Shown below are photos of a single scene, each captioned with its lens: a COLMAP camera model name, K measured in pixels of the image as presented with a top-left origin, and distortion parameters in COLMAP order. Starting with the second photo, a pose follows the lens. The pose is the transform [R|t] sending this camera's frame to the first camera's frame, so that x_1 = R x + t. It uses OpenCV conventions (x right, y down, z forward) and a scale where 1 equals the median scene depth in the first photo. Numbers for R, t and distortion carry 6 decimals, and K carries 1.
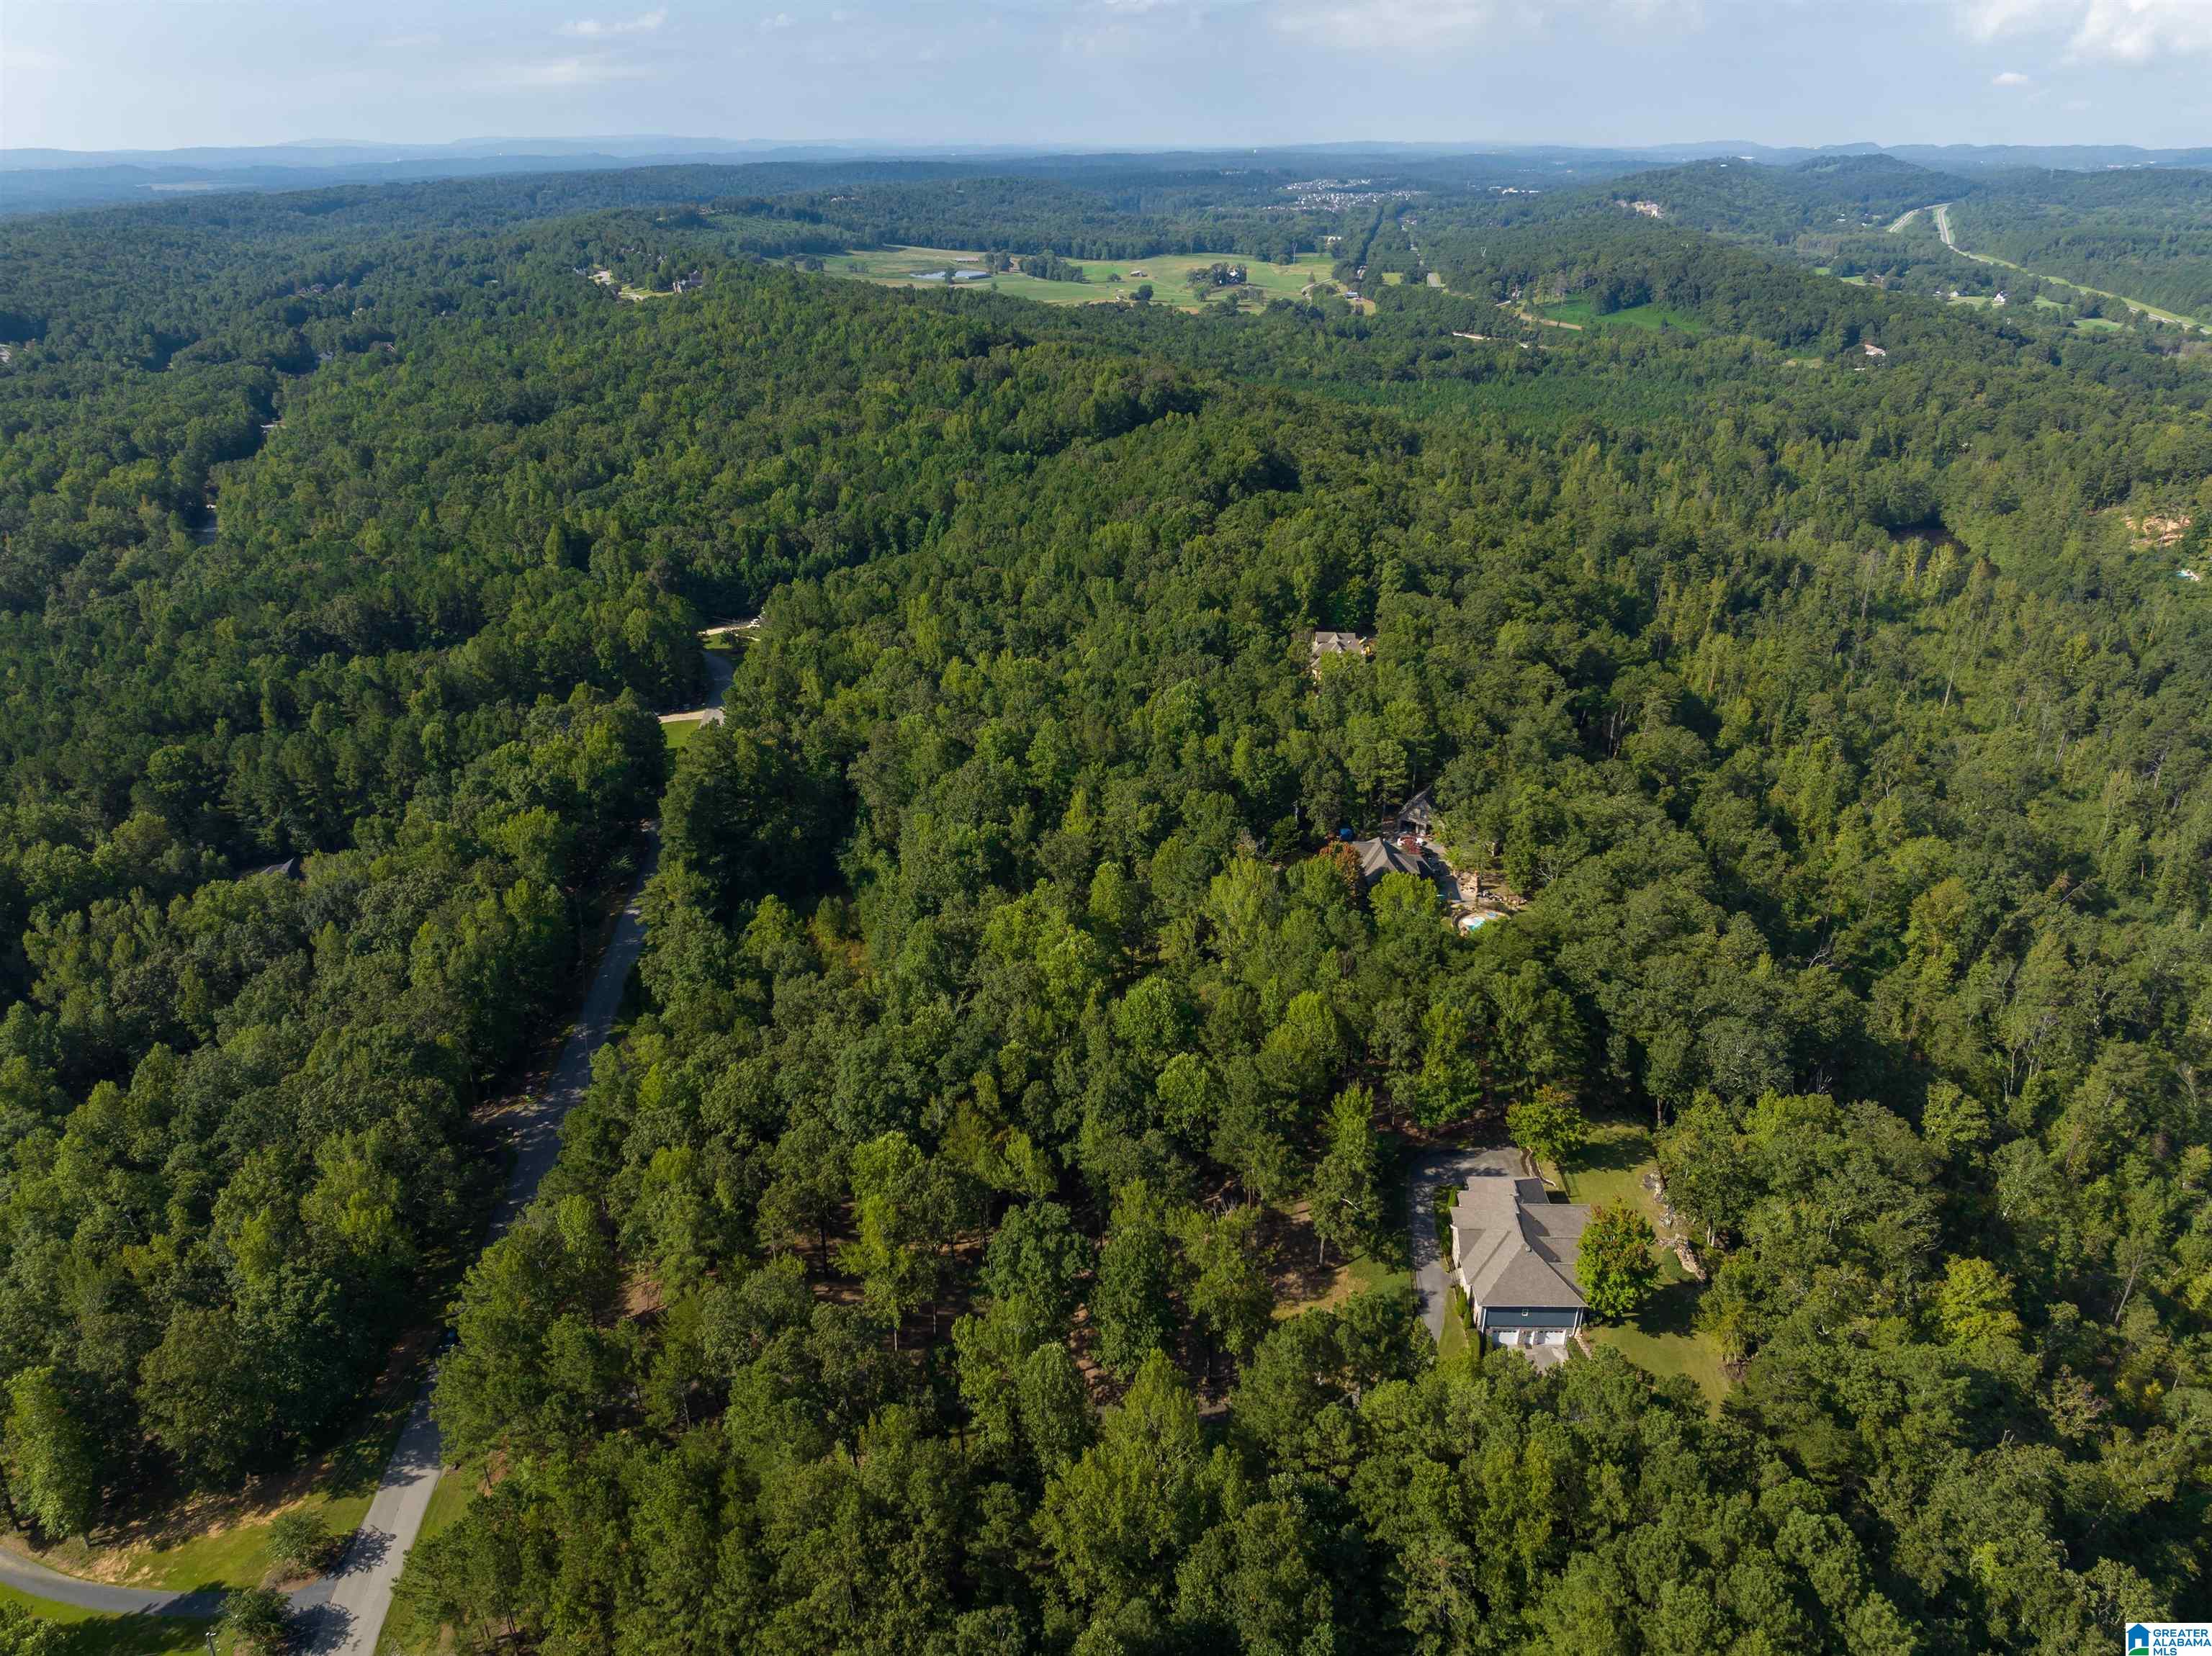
lens RADIAL K [[1561.0, 0, 1107.3], [0, 1561.0, 833.7], [0, 0, 1]] dist [-0.050498, 0.020002]
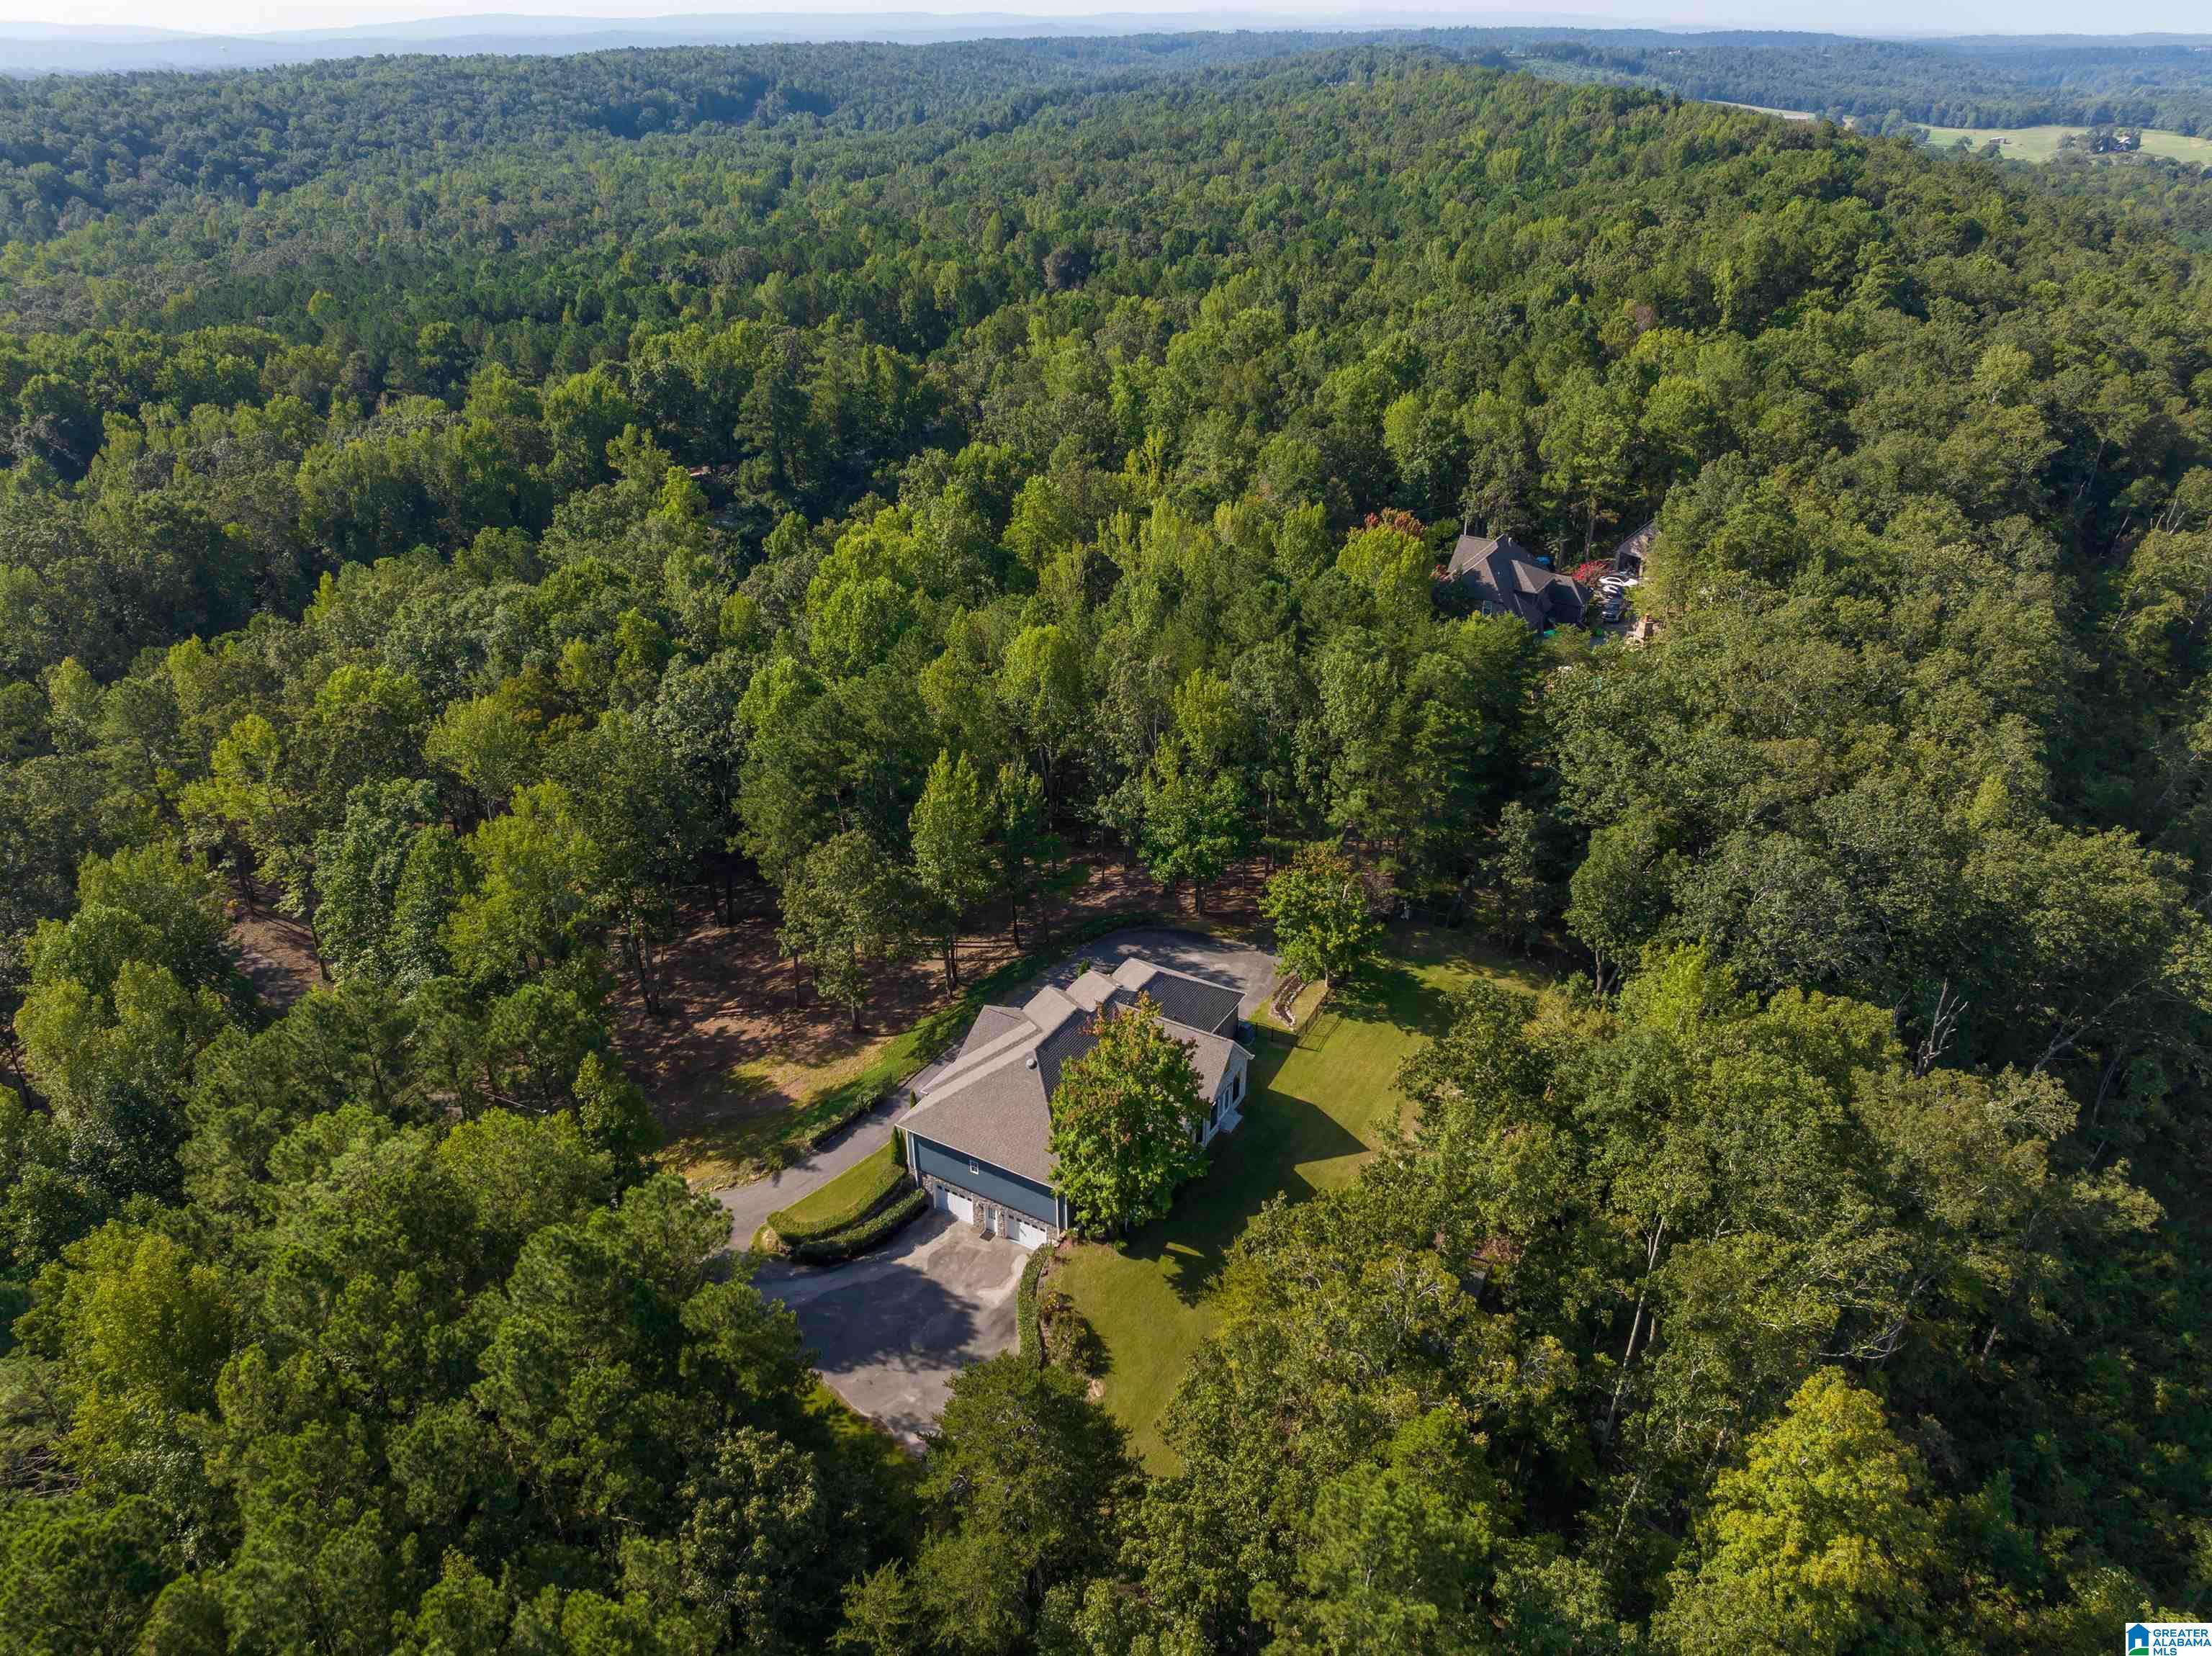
lens RADIAL K [[1561.0, 0, 1104.1], [0, 1561.0, 830.0], [0, 0, 1]] dist [-0.050498, 0.020002]
pose [[0.870994, 0.229157, -0.434577, 0.315306], [-0.202486, 0.973373, 0.107441, 0.079983], [0.447626, -0.005585, 0.894203, 0.333769]]
